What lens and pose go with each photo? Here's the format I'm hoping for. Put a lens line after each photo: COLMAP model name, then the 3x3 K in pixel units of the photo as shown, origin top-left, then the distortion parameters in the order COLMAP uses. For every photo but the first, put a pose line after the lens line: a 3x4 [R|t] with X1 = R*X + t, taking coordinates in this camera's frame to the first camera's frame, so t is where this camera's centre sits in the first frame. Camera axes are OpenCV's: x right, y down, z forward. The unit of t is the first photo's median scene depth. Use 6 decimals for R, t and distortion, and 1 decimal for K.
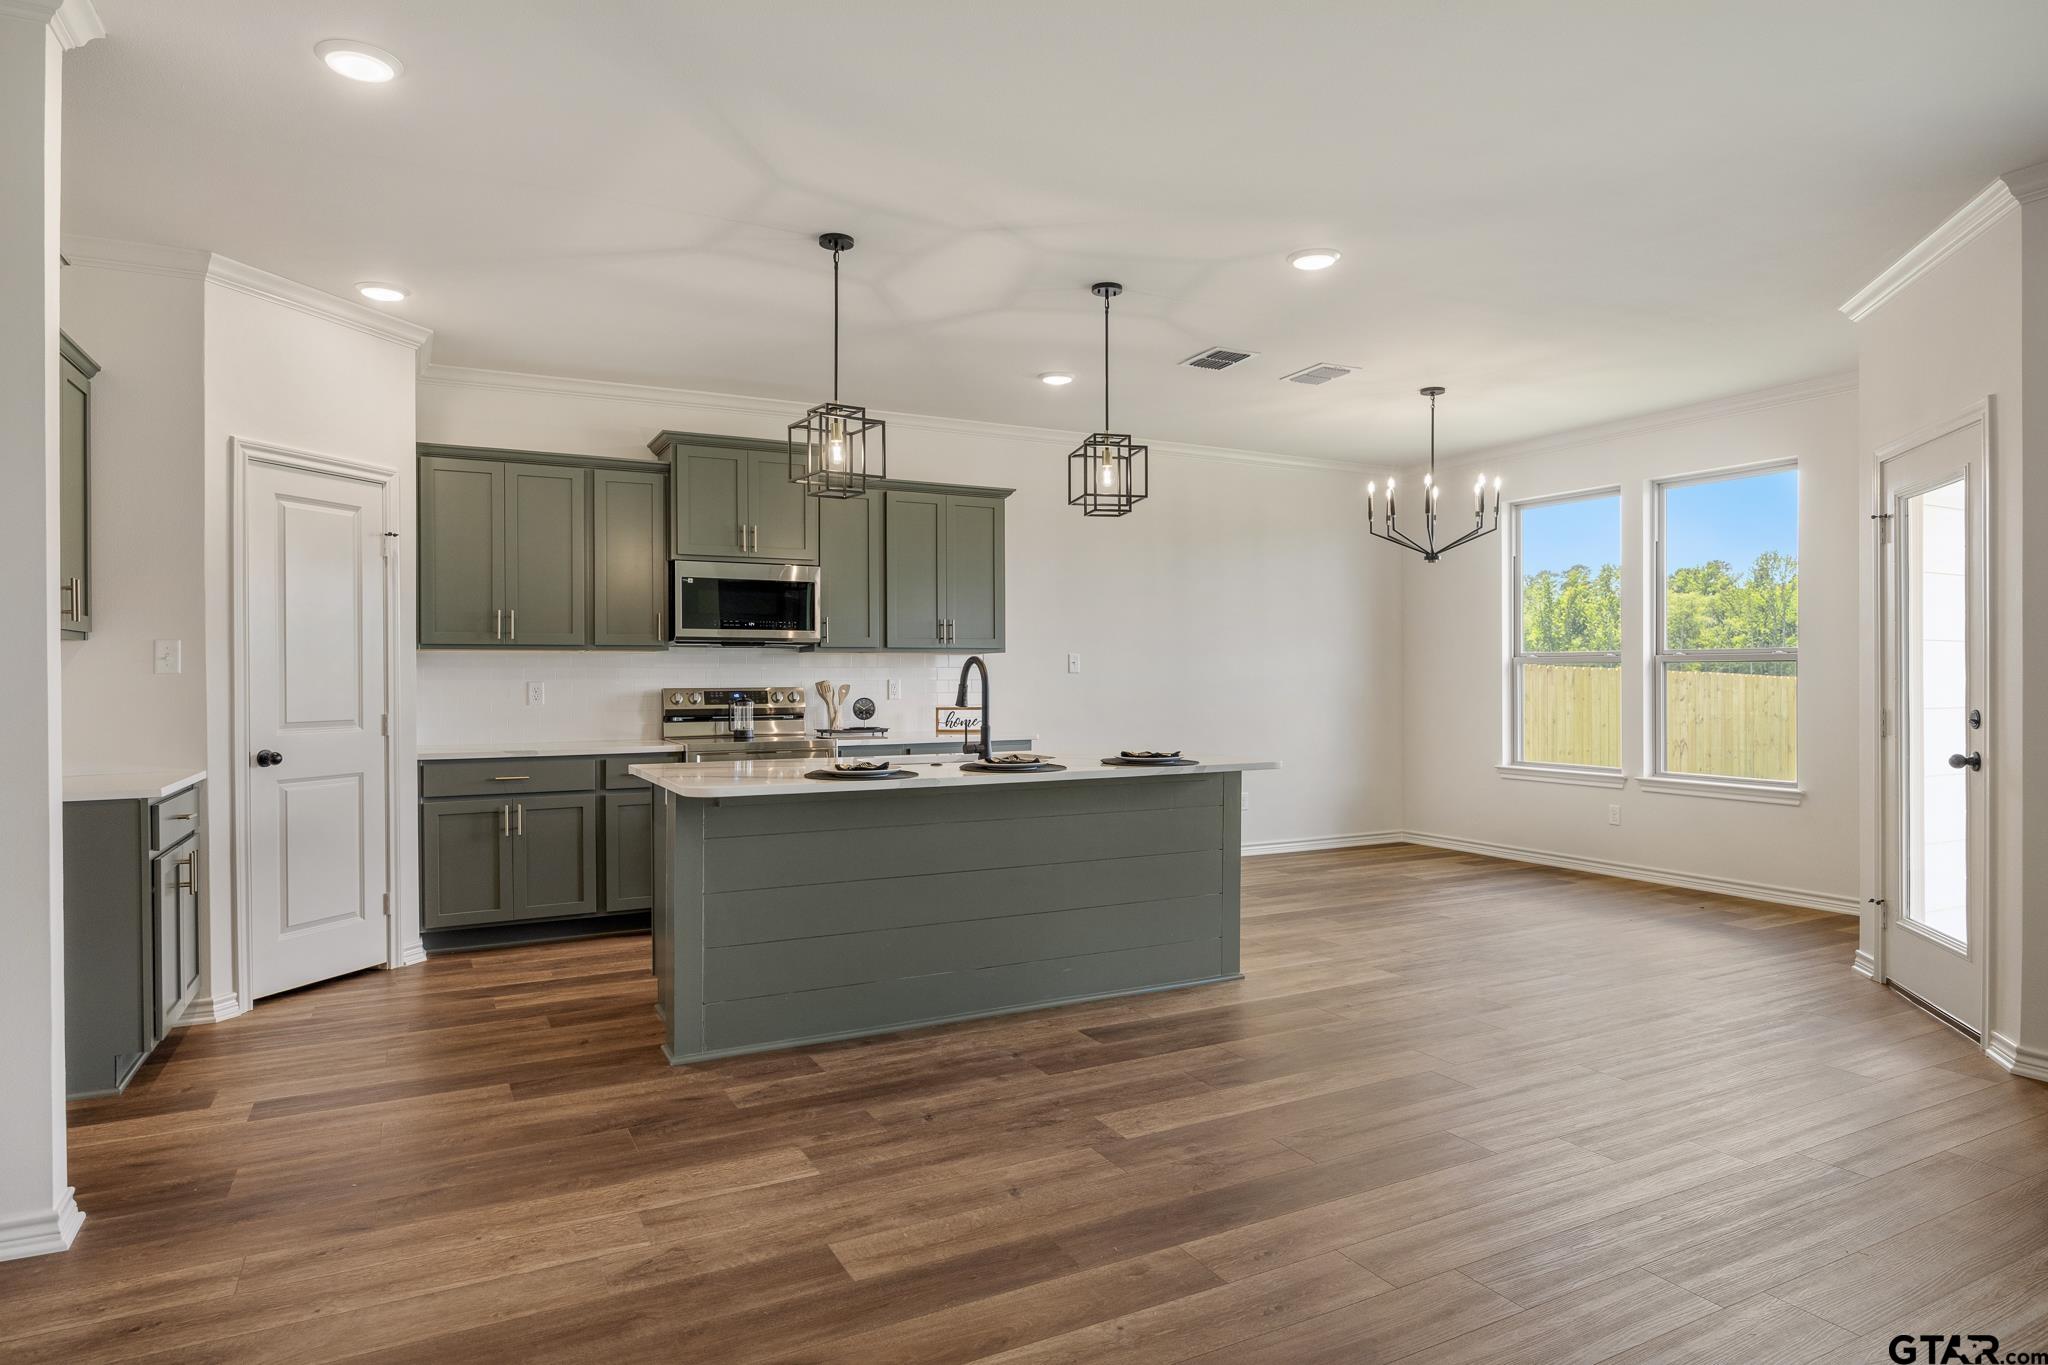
lens RADIAL K [[1168.2, 0, 1029.5], [0, 1168.2, 679.1], [0, 0, 1]] dist [-0.004950, -0.001428]
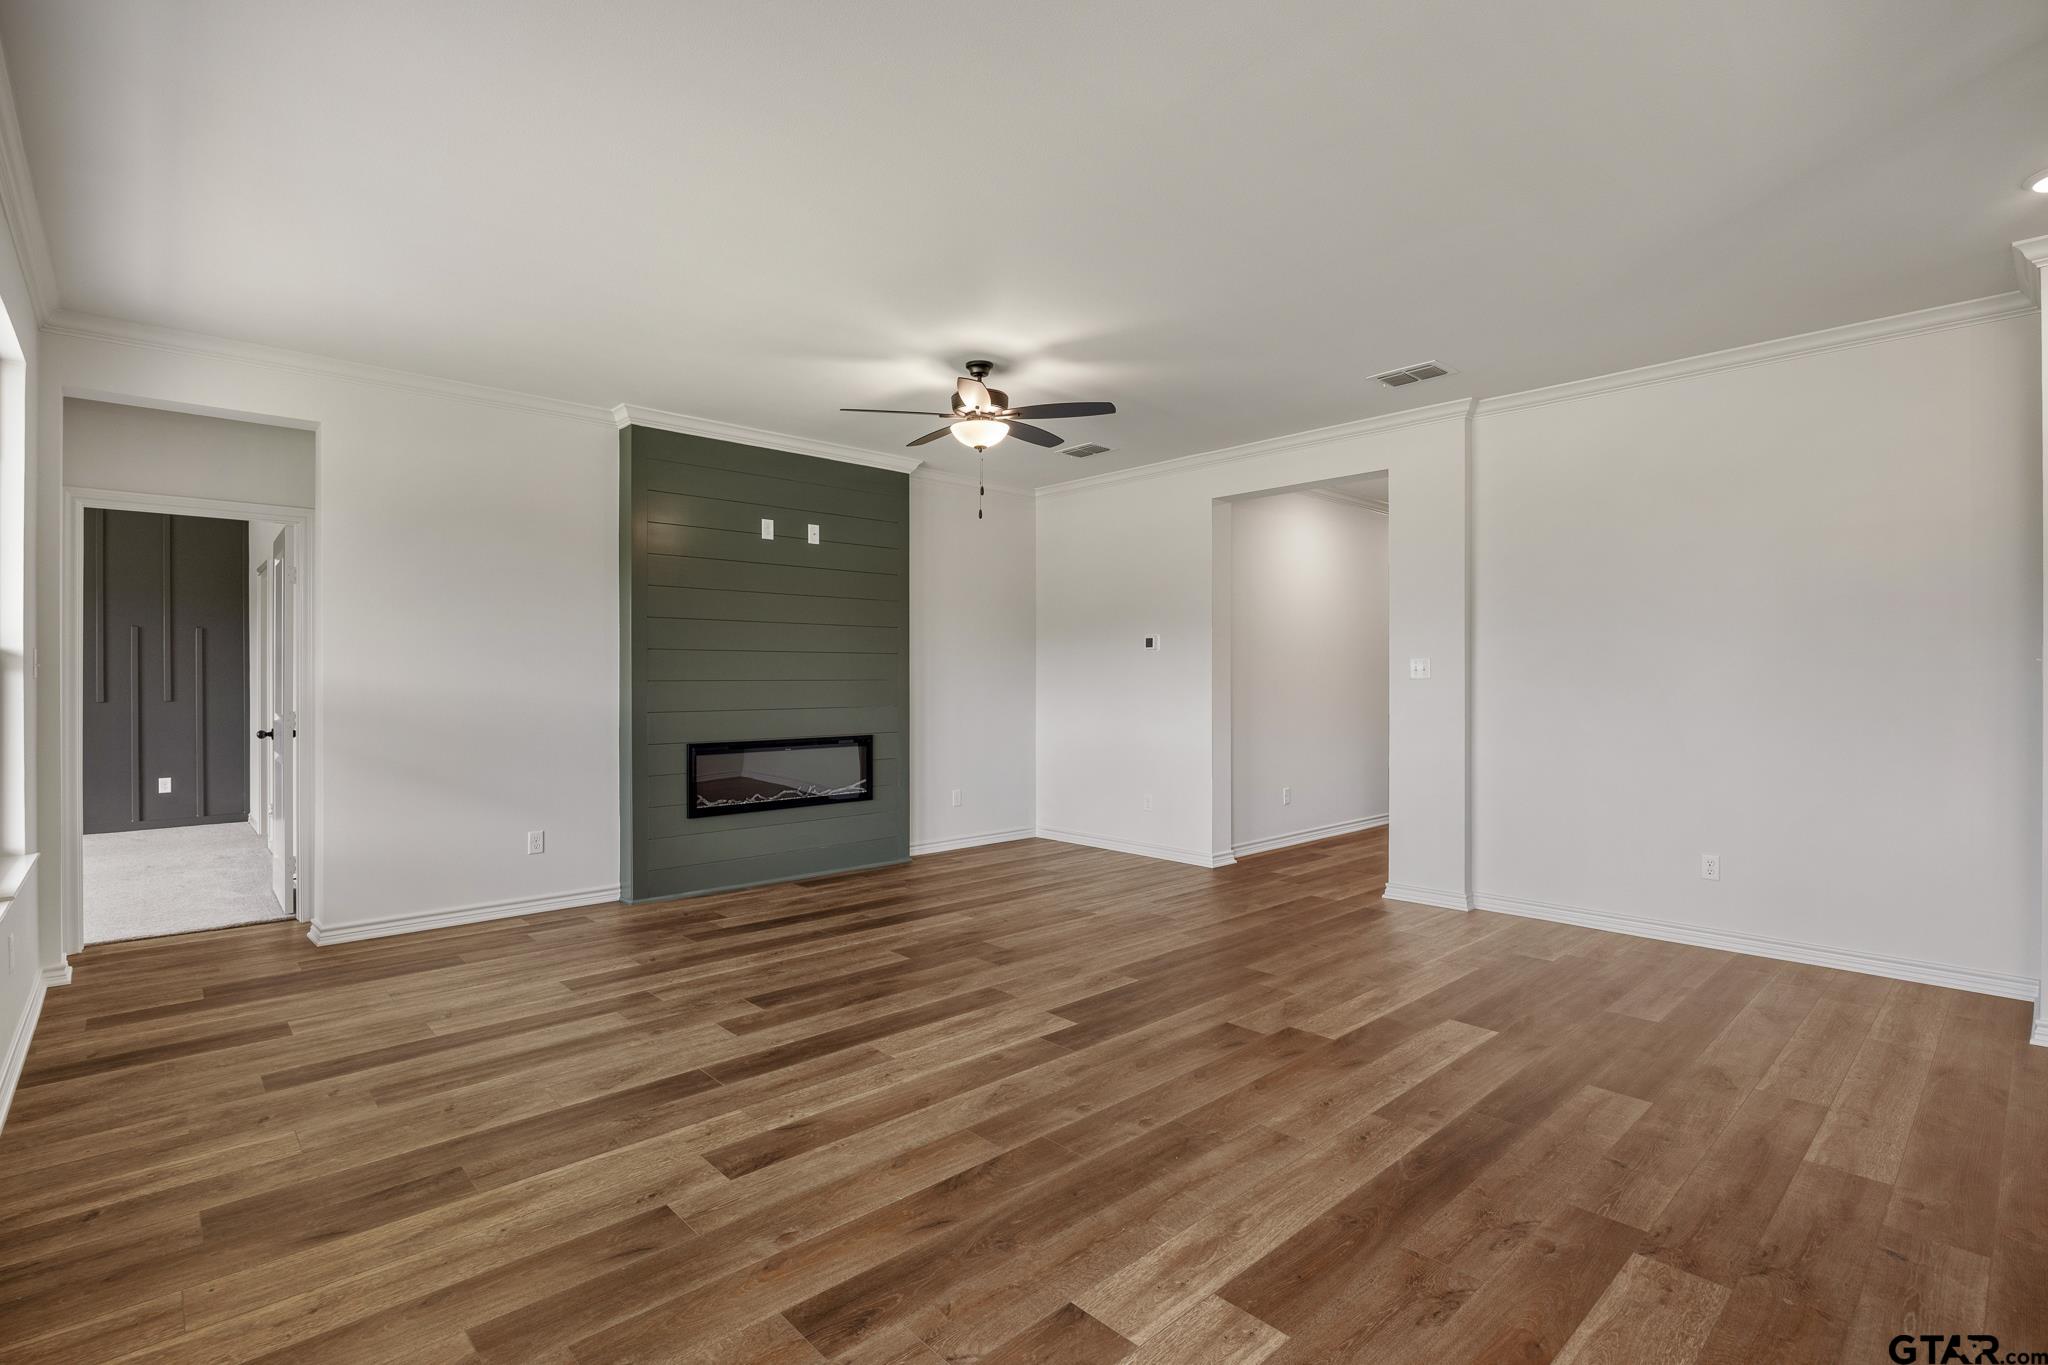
lens RADIAL K [[966.8, 0, 1026.4], [0, 966.8, 679.2], [0, 0, 1]] dist [-0.005366, -0.000002]
pose [[-0.965263, 0.003871, -0.261252, 0.419922], [0.002959, 0.999988, 0.003886, -0.006363], [0.261264, 0.002978, -0.965263, 0.968495]]
